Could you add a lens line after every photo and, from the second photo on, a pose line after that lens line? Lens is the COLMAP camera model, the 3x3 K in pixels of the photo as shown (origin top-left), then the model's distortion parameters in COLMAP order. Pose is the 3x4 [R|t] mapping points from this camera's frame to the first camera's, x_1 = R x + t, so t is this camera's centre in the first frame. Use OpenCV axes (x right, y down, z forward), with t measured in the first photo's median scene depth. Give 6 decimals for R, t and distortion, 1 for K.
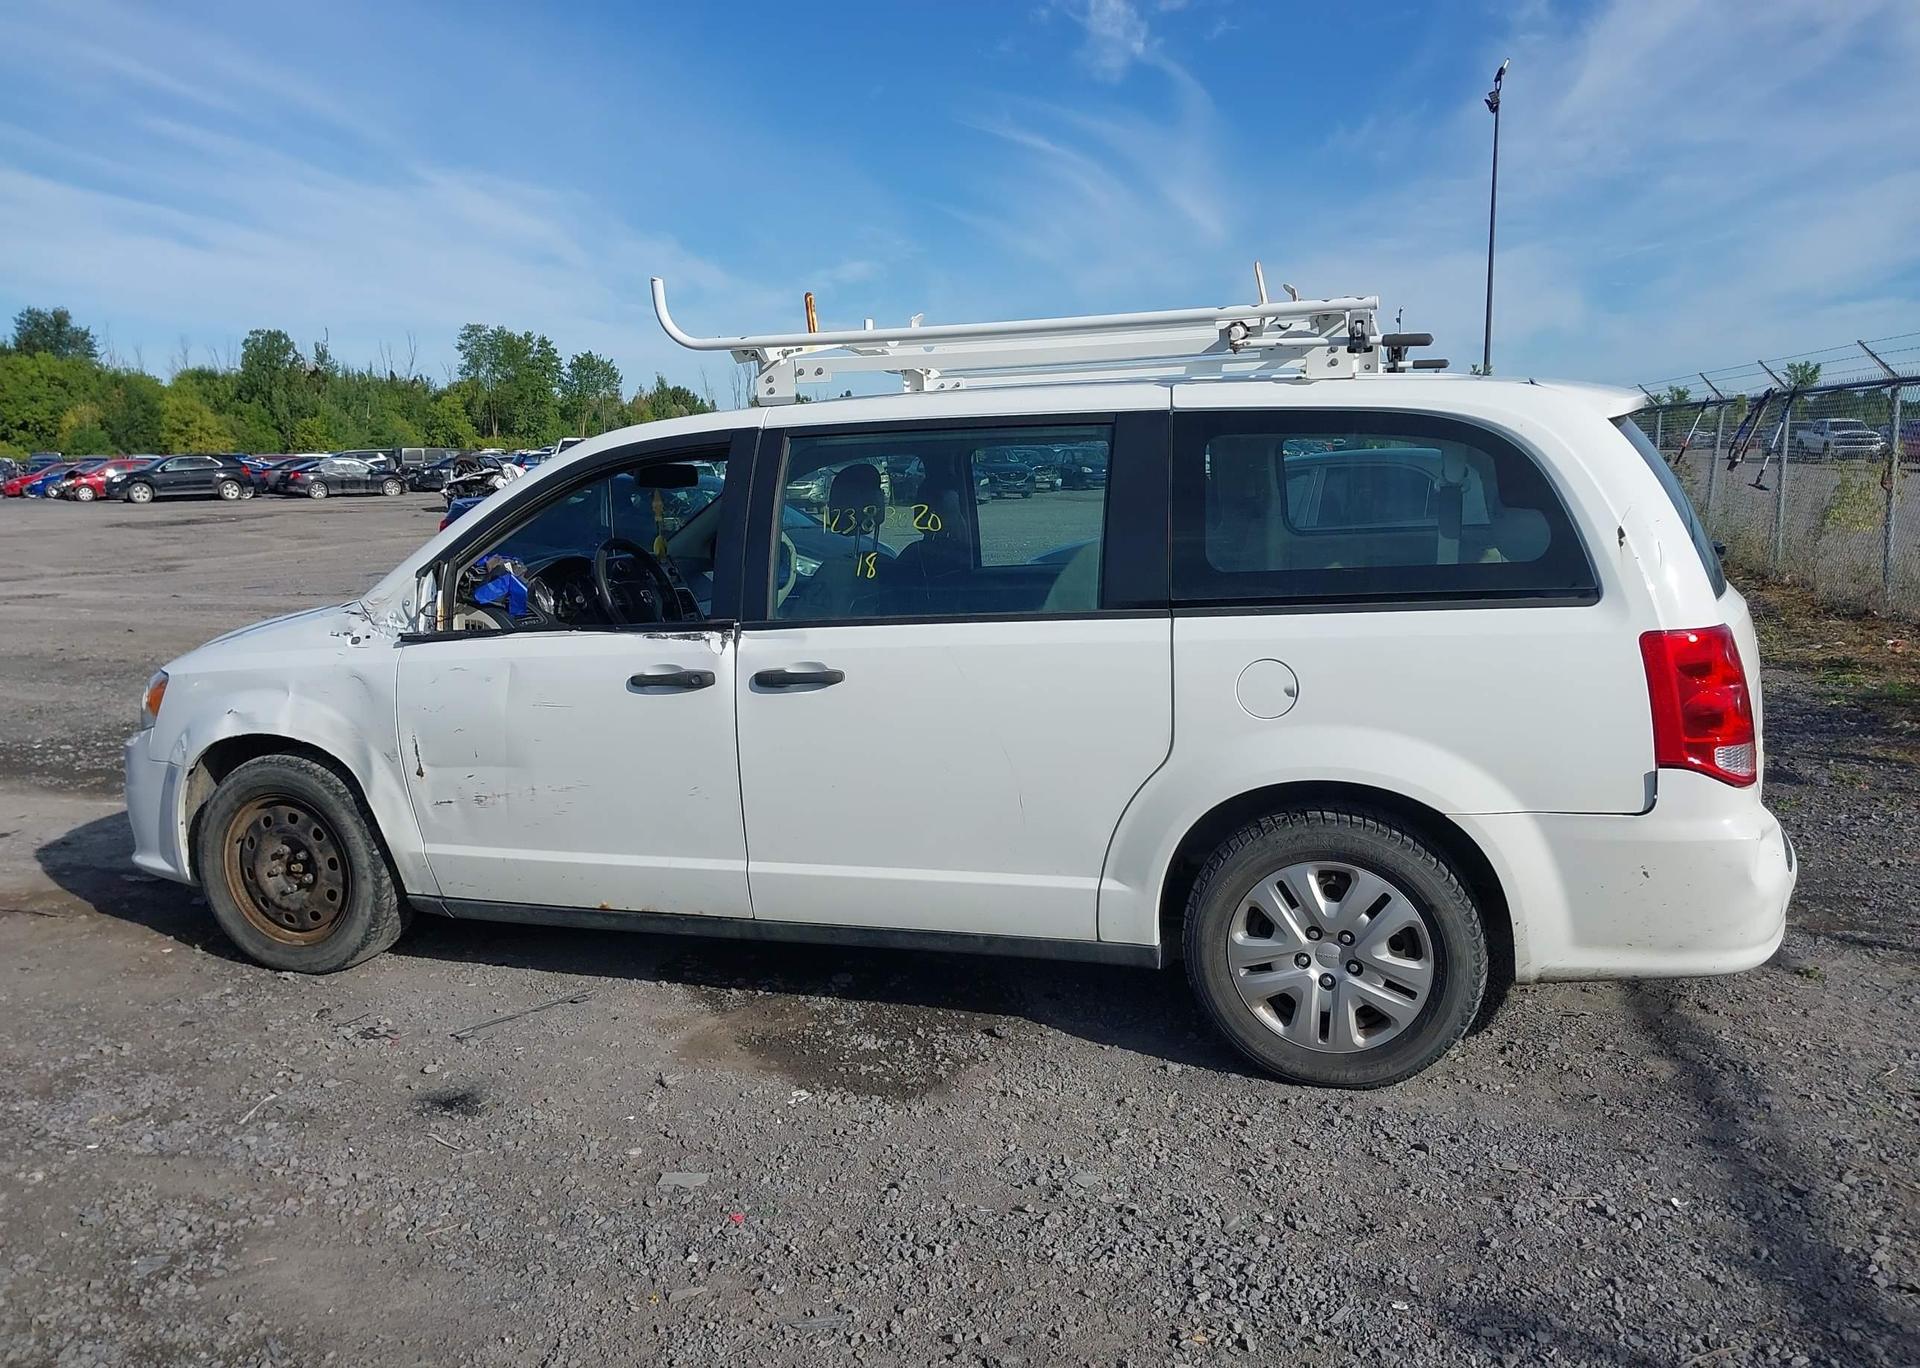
lens RADIAL K [[1537.2, 0, 960.0], [0, 1537.2, 684.0], [0, 0, 1]] dist [0.080676, -0.132522]
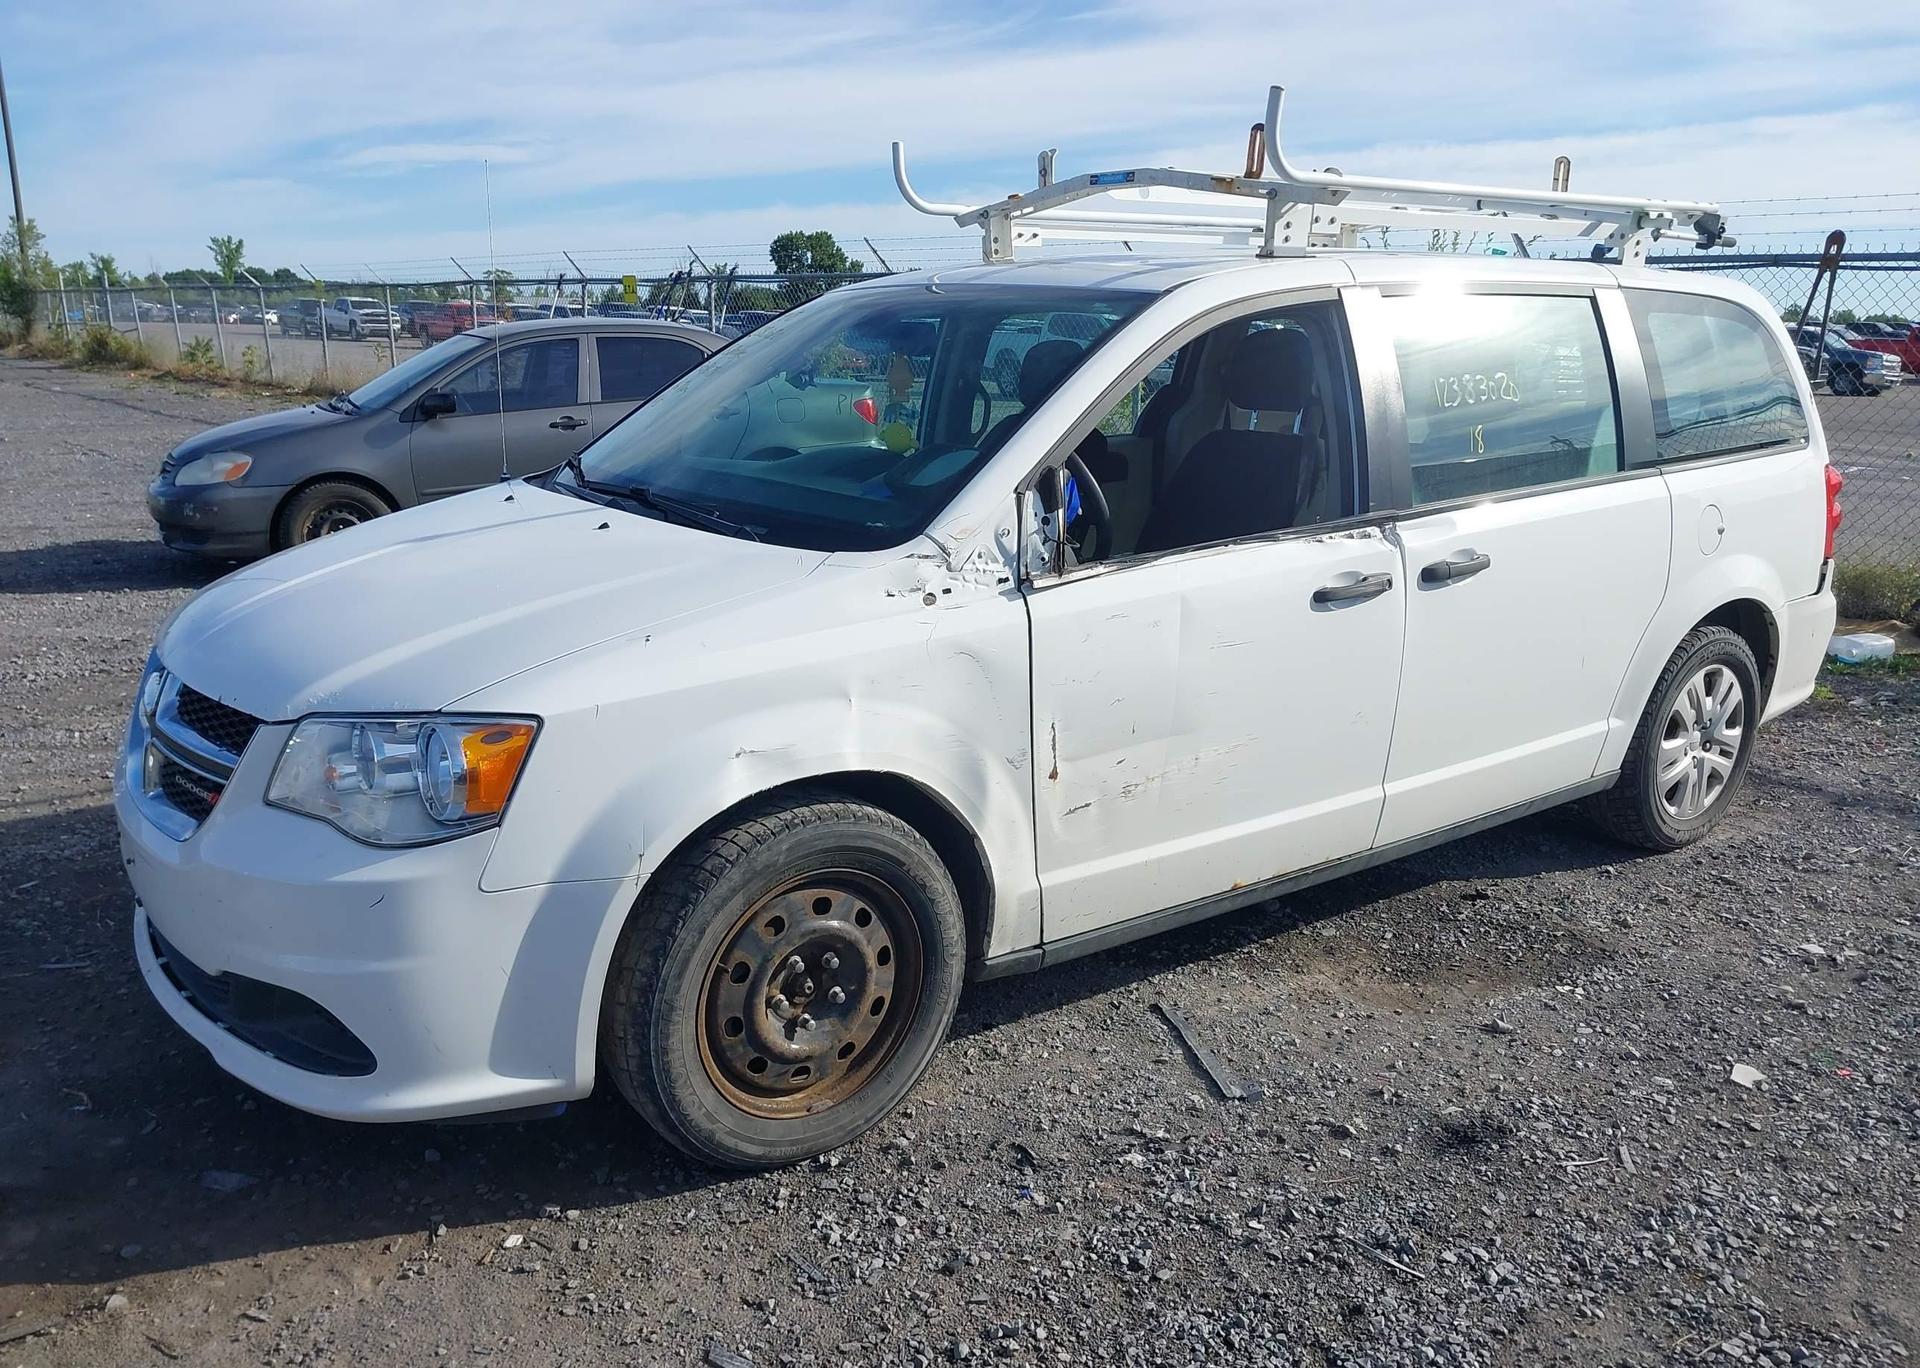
lens RADIAL K [[1543.7, 0, 948.5], [0, 1543.7, 687.5], [0, 0, 1]] dist [0.012787, -0.007084]
pose [[0.575275, -0.166398, 0.800856, -1.048074], [0.100676, 0.986049, 0.132559, -0.087766], [-0.811741, 0.004369, 0.584002, 0.728802]]
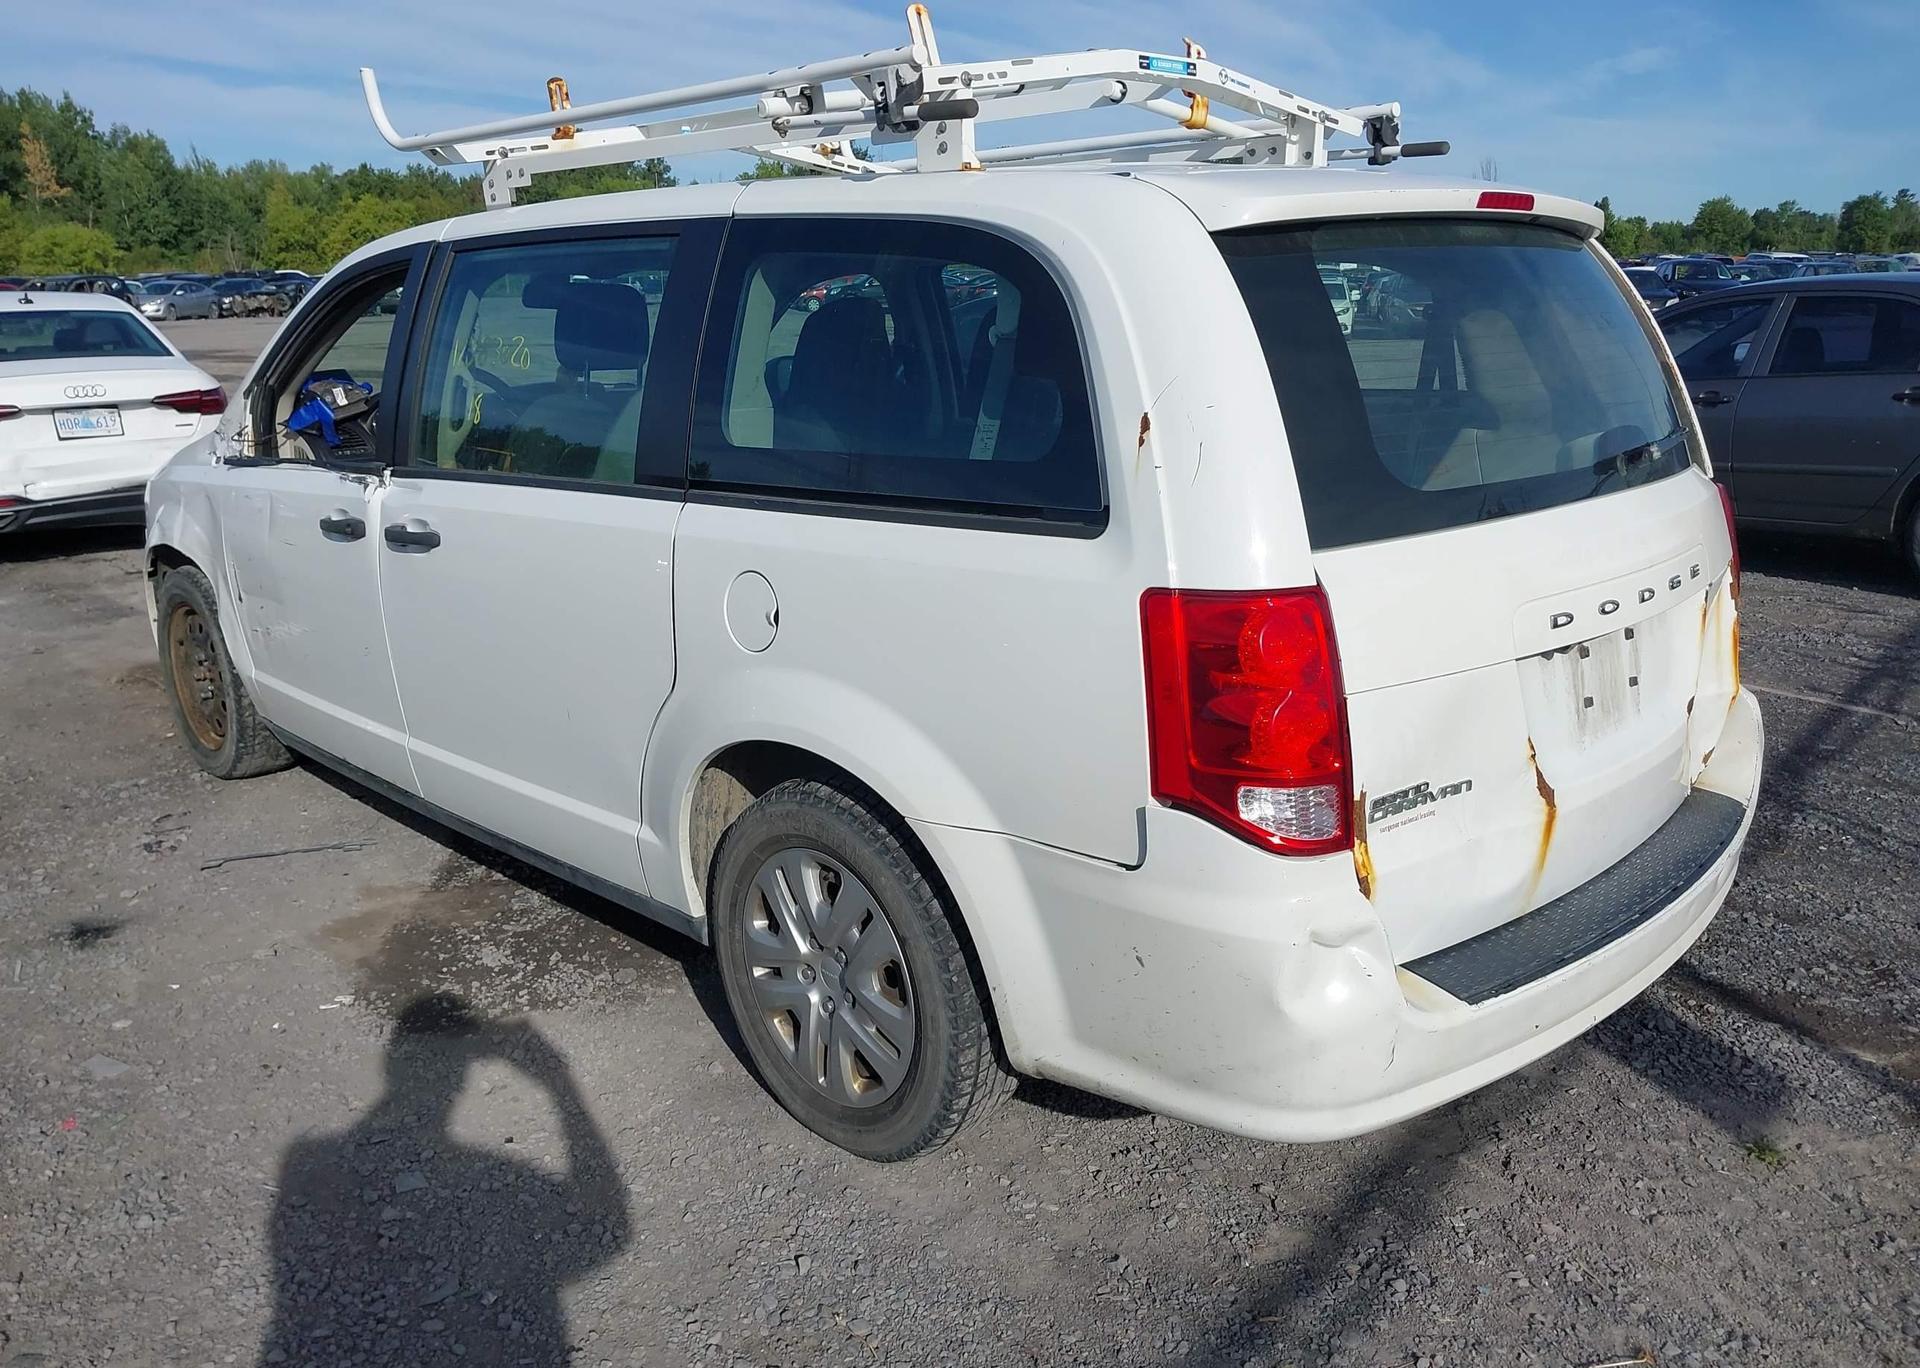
lens RADIAL K [[1543.7, 0, 948.5], [0, 1543.7, 687.5], [0, 0, 1]] dist [0.012787, -0.007084]
pose [[0.888987, 0.128865, -0.439427, 0.570949], [-0.077233, 0.988035, 0.133501, -0.061558], [0.451373, -0.084742, 0.888303, 0.364385]]
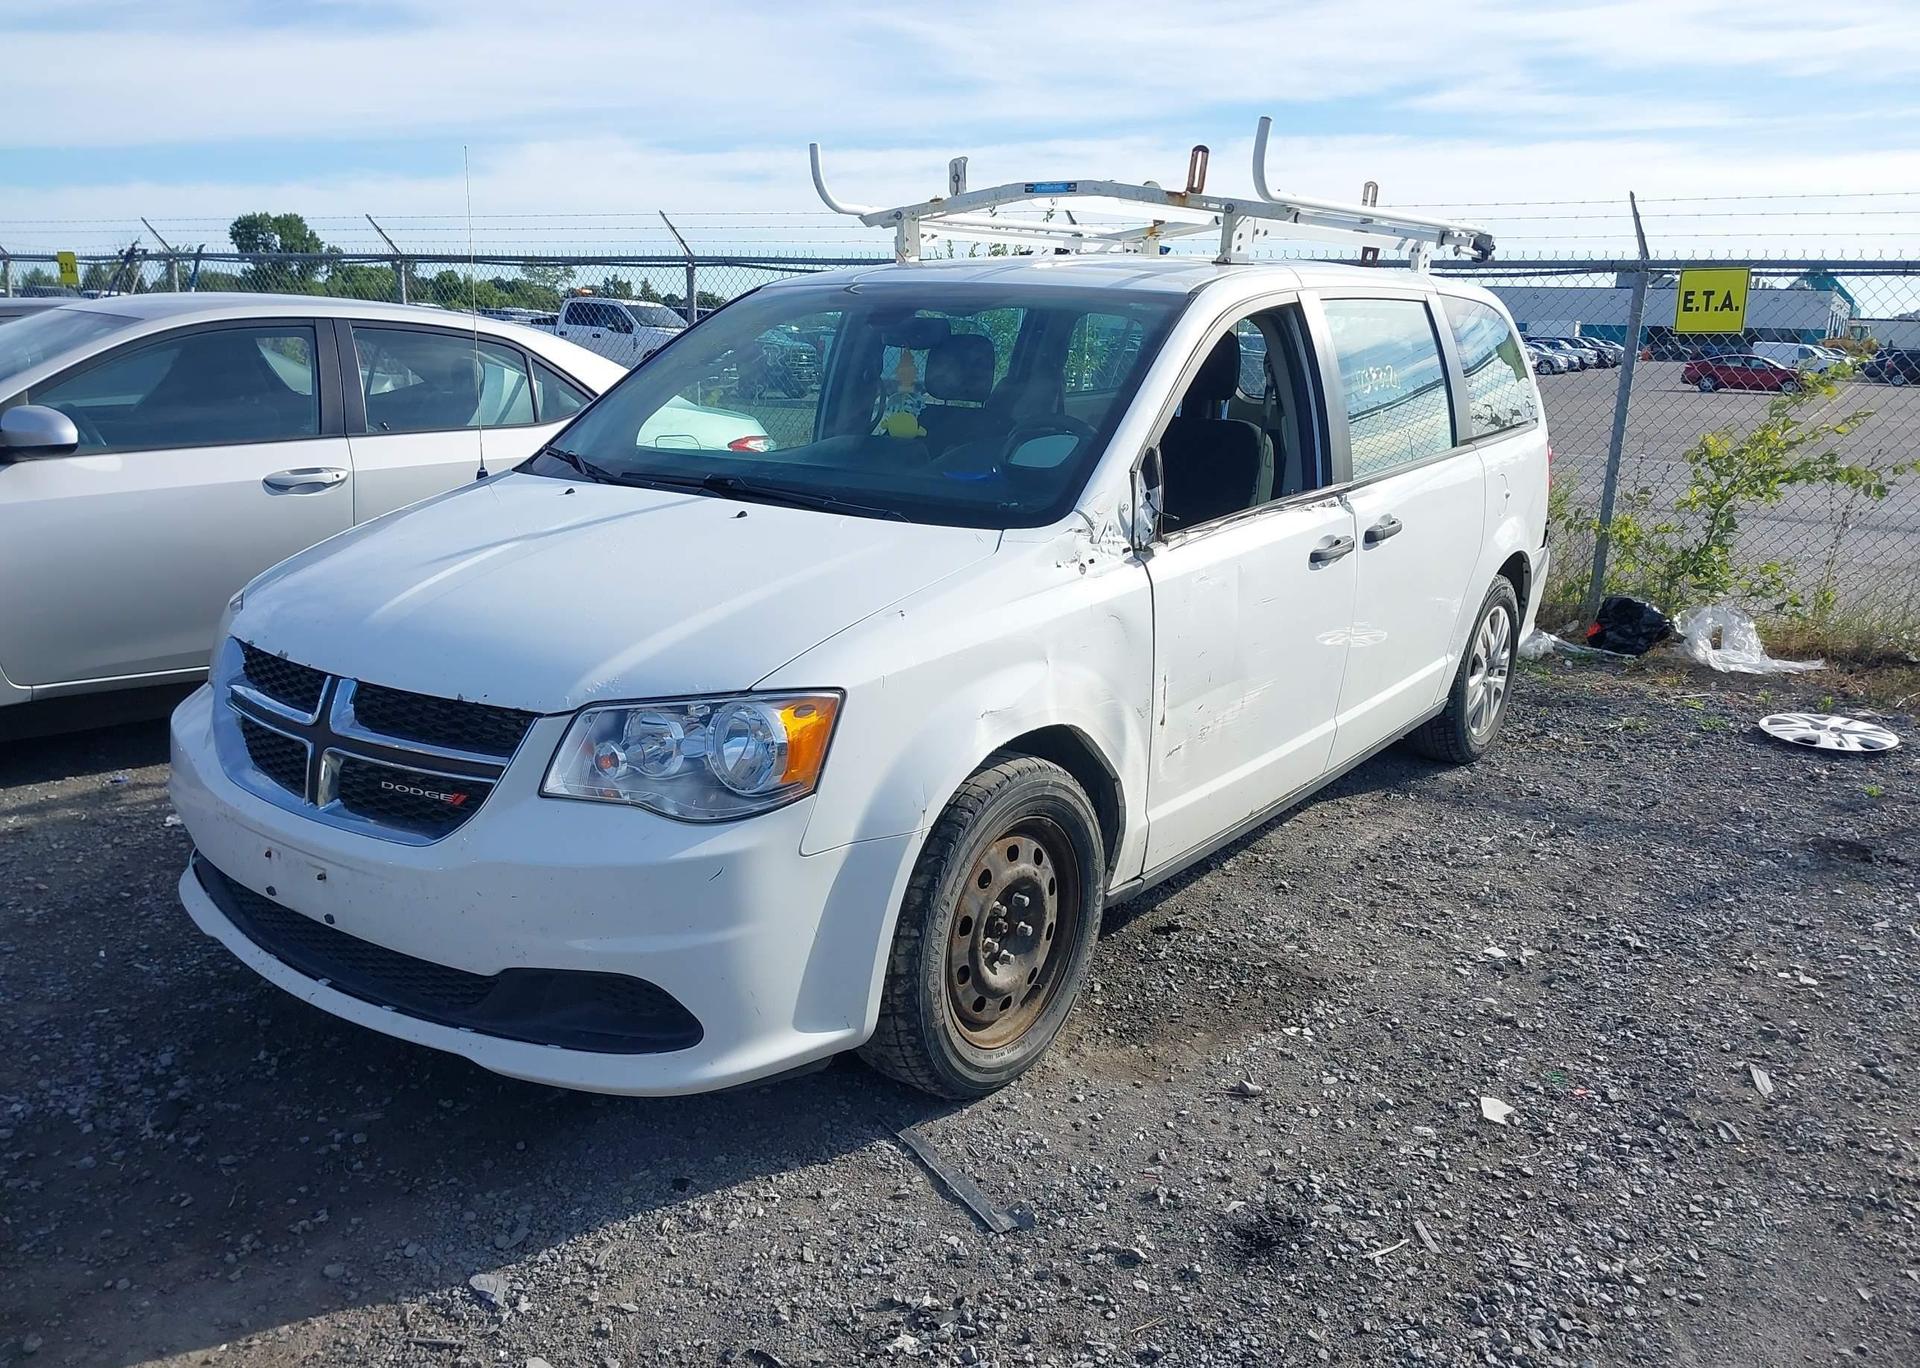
lens RADIAL K [[1546.8, 0, 966.6], [0, 1546.8, 705.8], [0, 0, 1]] dist [0.004975, 0.007347]
pose [[0.287098, -0.208313, 0.934976, -1.258513], [0.117946, 0.976328, 0.181309, -0.117865], [-0.950612, 0.058223, 0.304872, 0.978899]]
